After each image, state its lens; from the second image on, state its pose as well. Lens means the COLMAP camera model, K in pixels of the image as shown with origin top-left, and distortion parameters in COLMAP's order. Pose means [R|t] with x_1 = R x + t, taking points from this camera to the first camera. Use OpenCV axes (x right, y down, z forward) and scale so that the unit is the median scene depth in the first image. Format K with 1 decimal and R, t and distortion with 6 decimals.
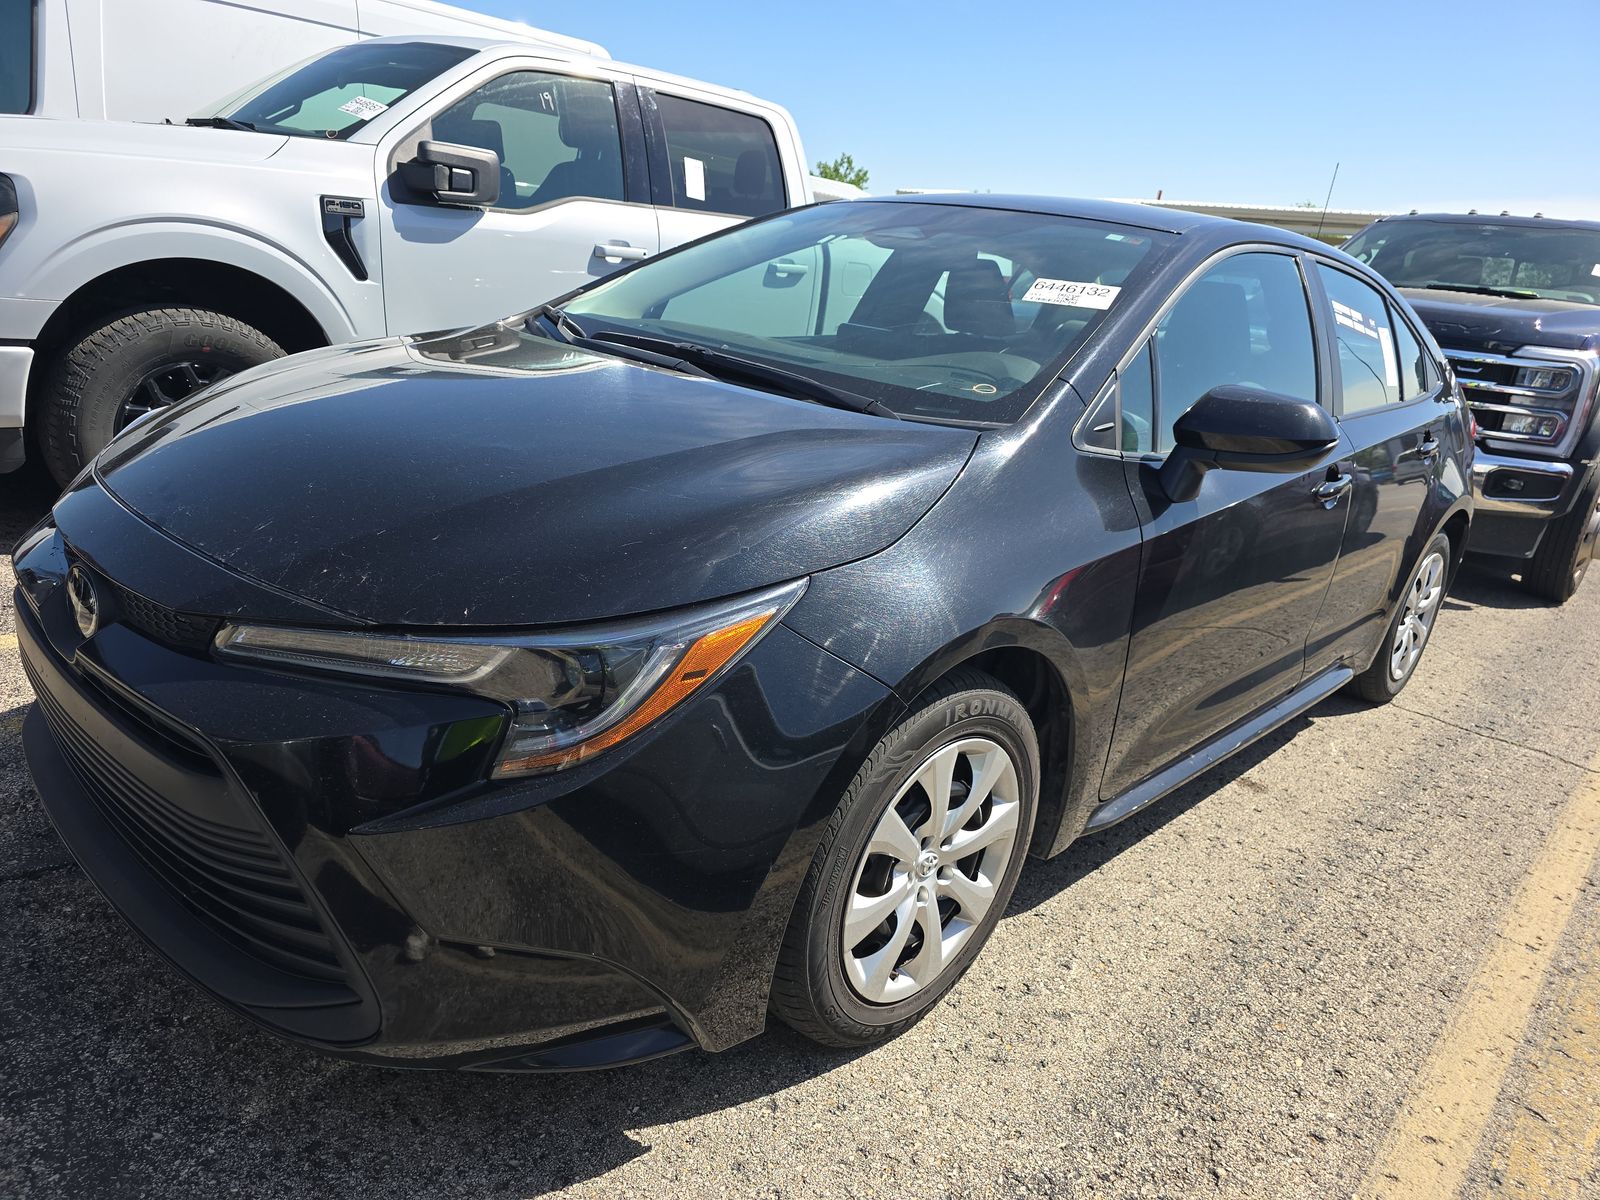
lens RADIAL K [[1063.6, 0, 800.0], [0, 1063.6, 600.0], [0, 0, 1]] dist [0.046818, -0.031236]
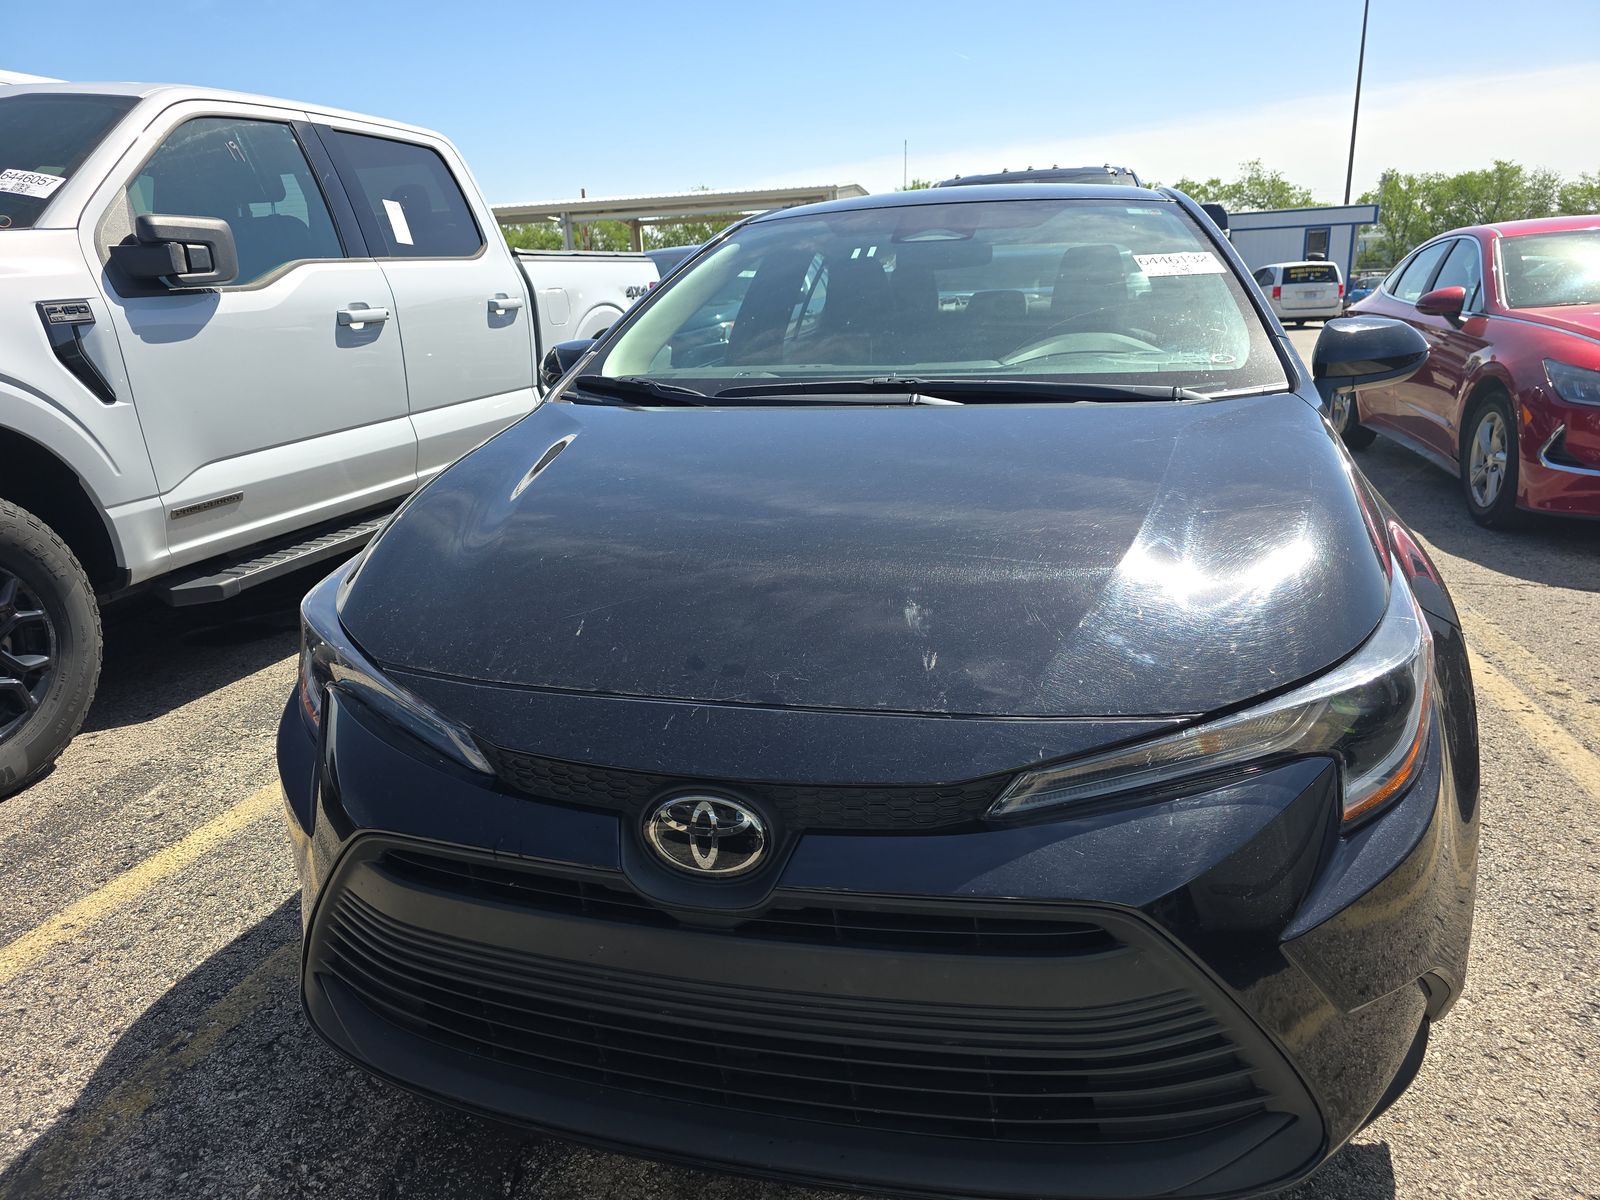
lens RADIAL K [[1063.6, 0, 800.0], [0, 1063.6, 600.0], [0, 0, 1]] dist [0.046818, -0.031236]
pose [[0.866841, -0.276143, 0.415128, -0.333106], [0.278109, 0.958851, 0.057099, -0.068791], [-0.413814, 0.065955, 0.907969, 0.104375]]
